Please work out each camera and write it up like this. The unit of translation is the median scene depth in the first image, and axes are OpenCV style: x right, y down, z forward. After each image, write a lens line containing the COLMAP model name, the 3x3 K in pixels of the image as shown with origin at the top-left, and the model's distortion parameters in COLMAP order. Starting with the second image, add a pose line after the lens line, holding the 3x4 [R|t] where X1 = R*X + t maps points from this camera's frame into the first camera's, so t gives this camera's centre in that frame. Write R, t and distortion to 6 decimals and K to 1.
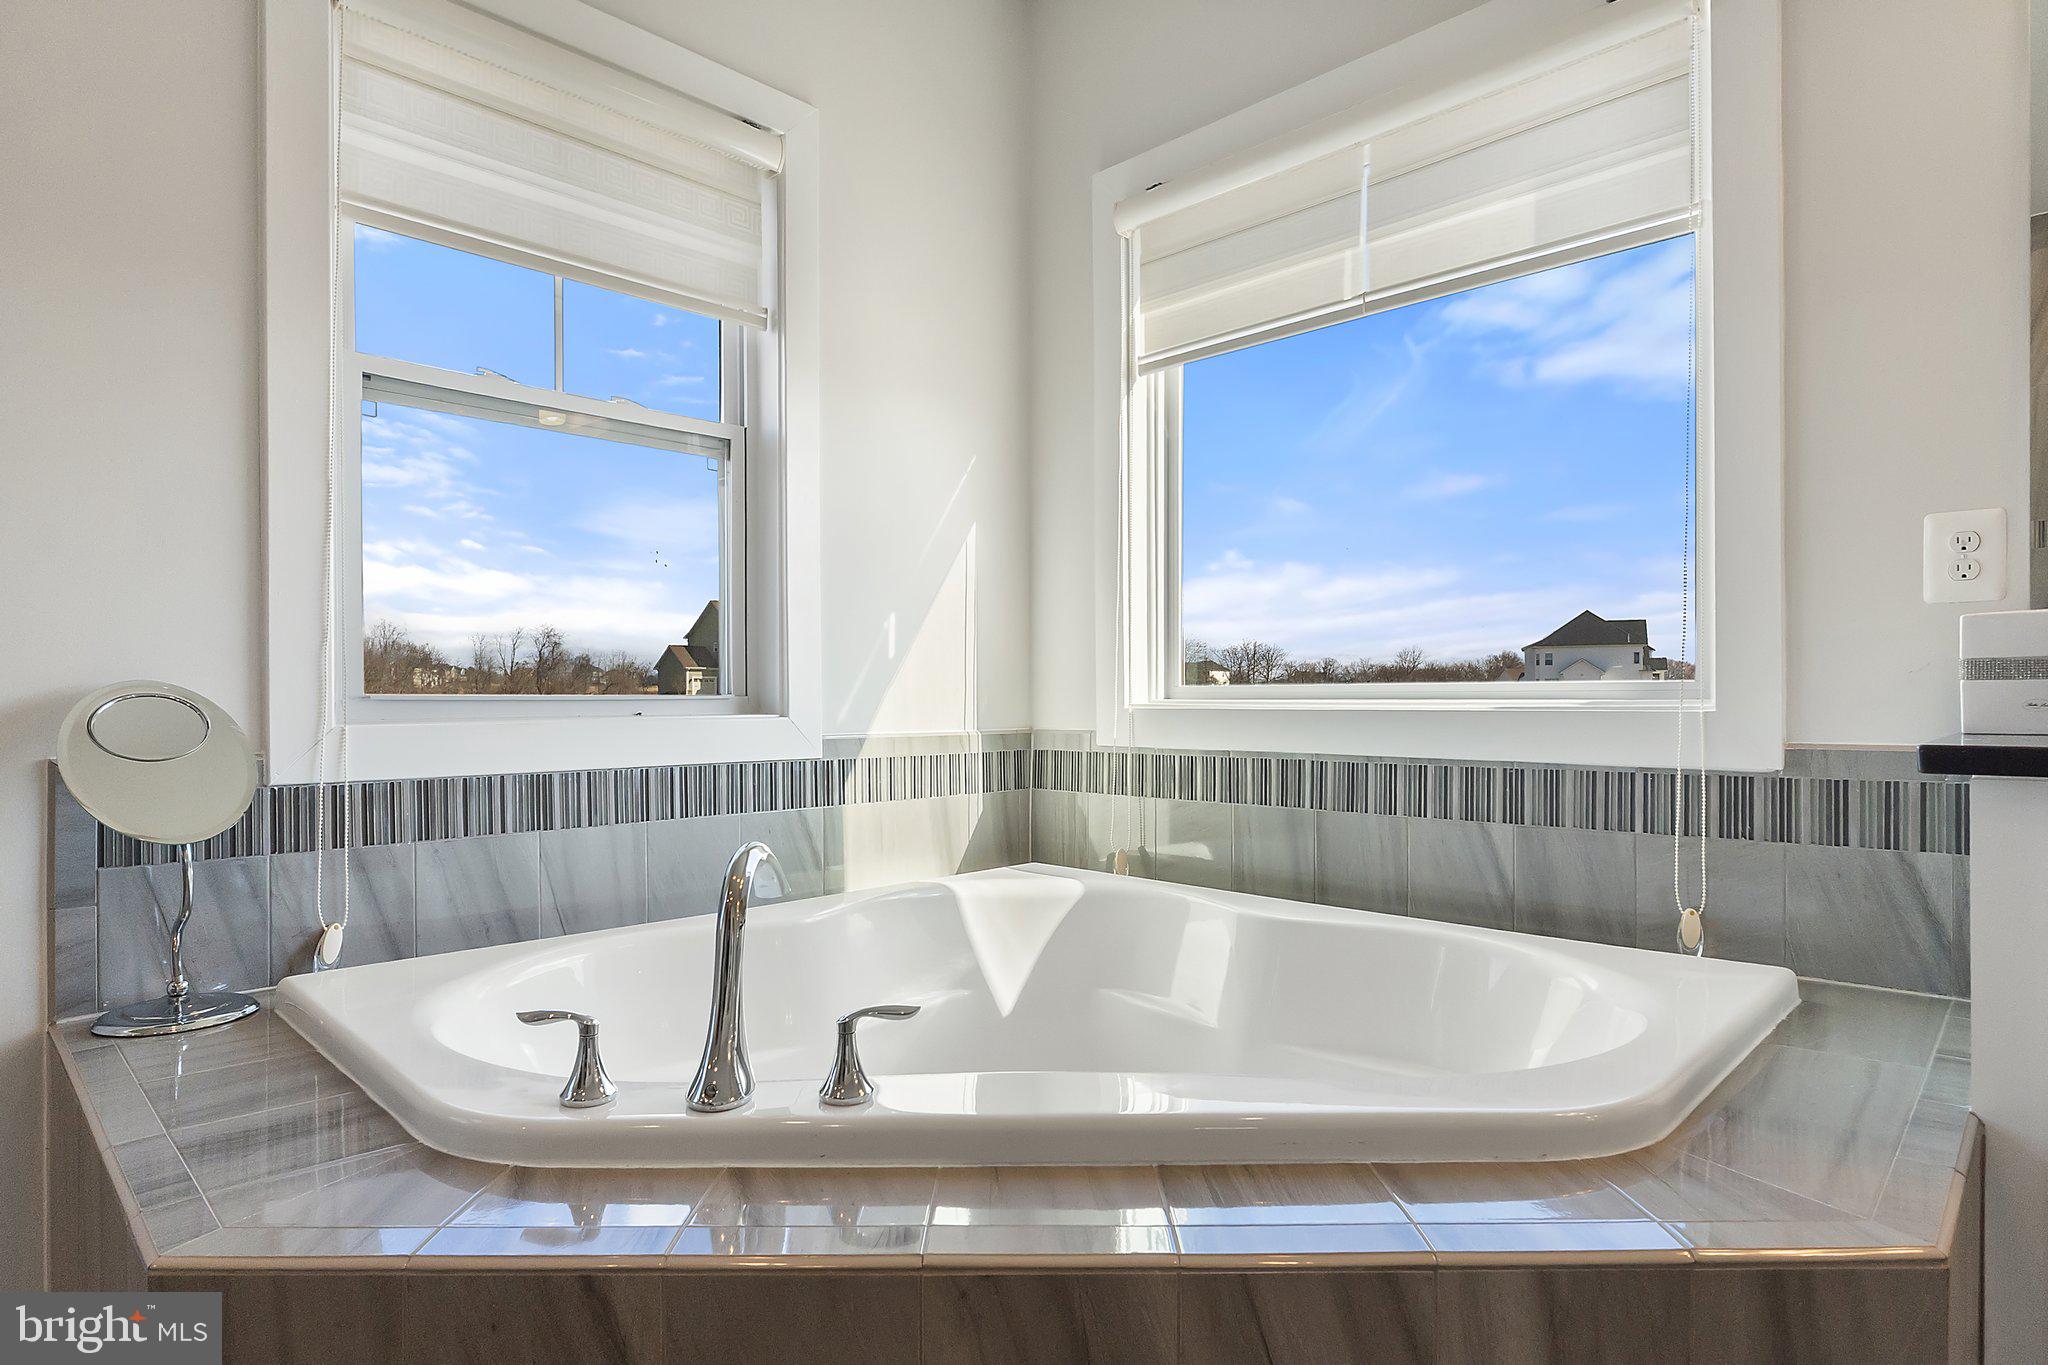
lens RADIAL K [[1124.2, 0, 1029.1], [0, 1124.2, 702.4], [0, 0, 1]] dist [0.002177, -0.000327]
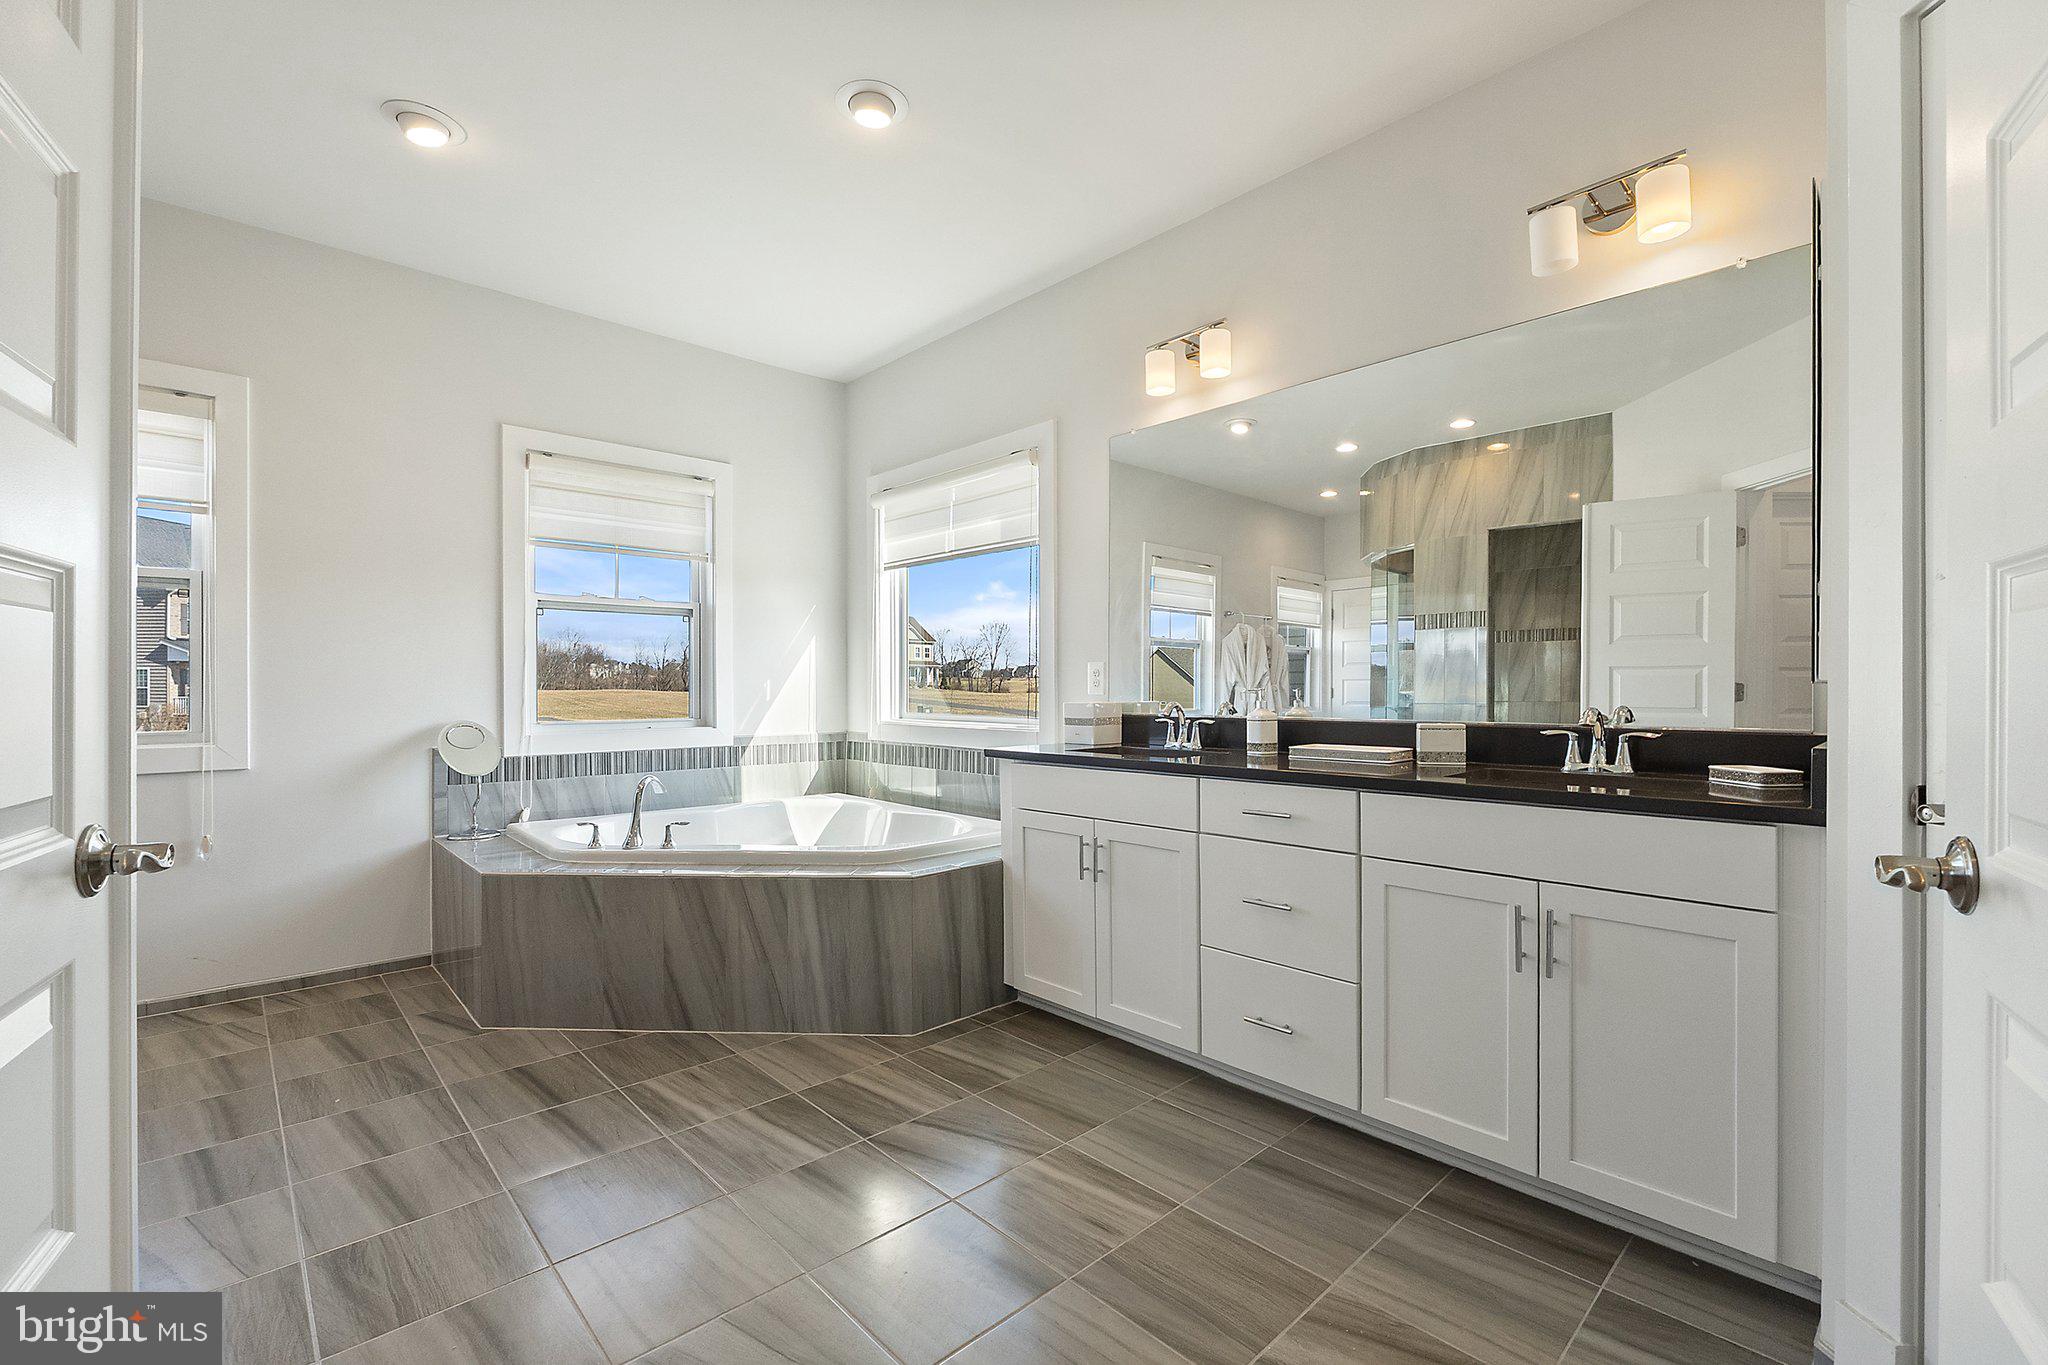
lens RADIAL K [[877.8, 0, 1025.5], [0, 877.8, 686.1], [0, 0, 1]] dist [-0.002218, -0.001193]
pose [[0.999054, 0.002620, -0.043411, 0.580289], [-0.002787, 0.999989, -0.003789, -0.078982], [0.043401, 0.003906, 0.999050, -0.912532]]
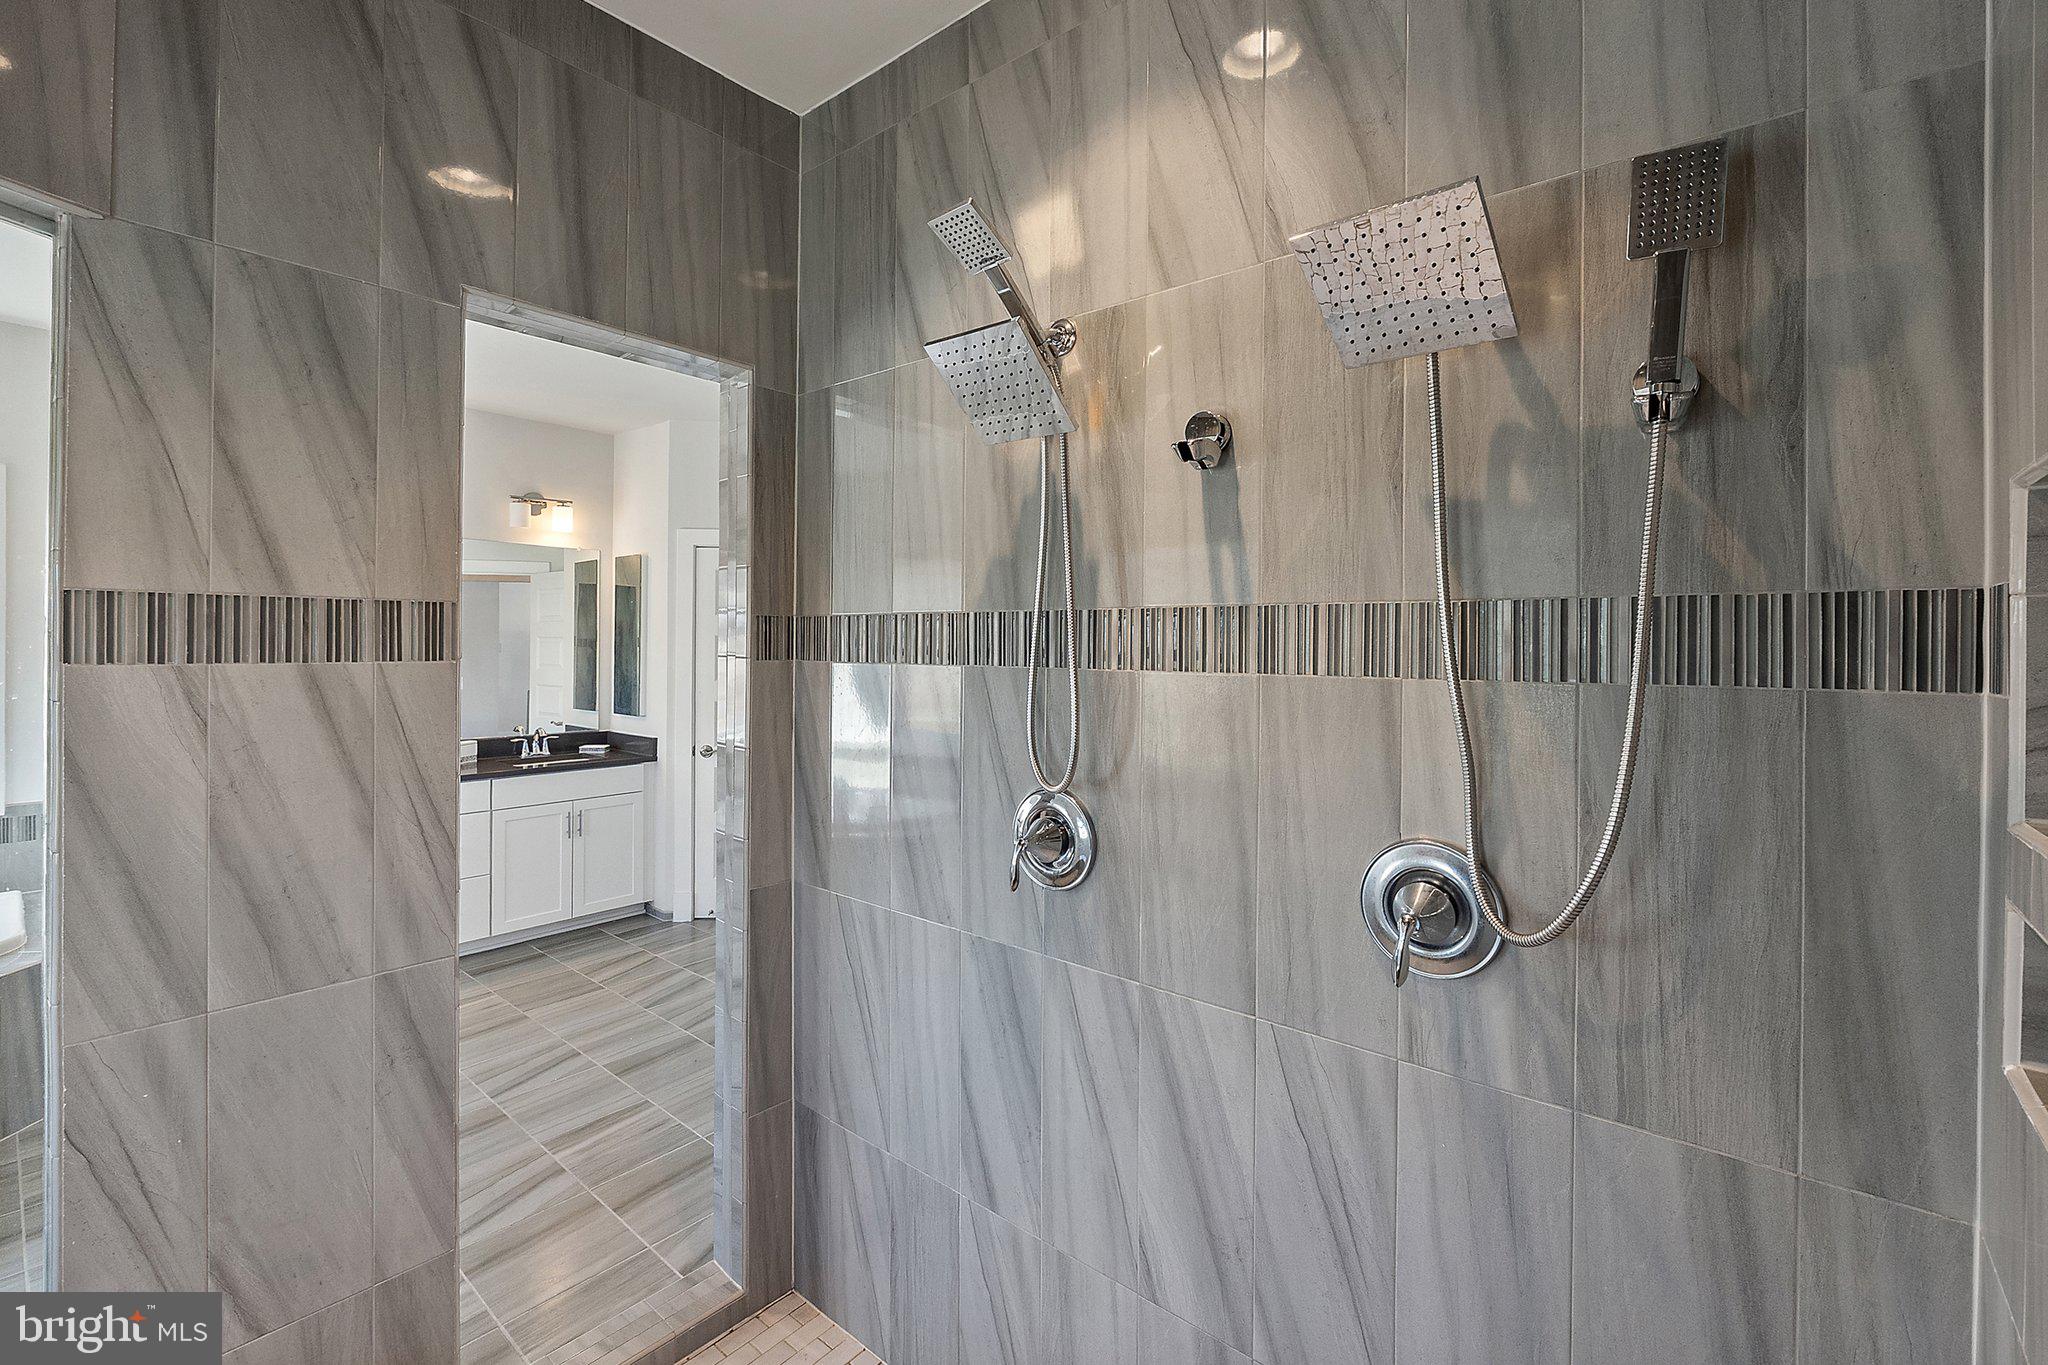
lens RADIAL K [[877.8, 0, 1022.8], [0, 877.8, 643.6], [0, 0, 1]] dist [-0.002218, -0.001193]
pose [[-0.070476, 0.002181, 0.997511, -1.234177], [-0.007052, 0.999972, -0.002685, -0.287320], [-0.997489, -0.007224, -0.070458, -0.987020]]
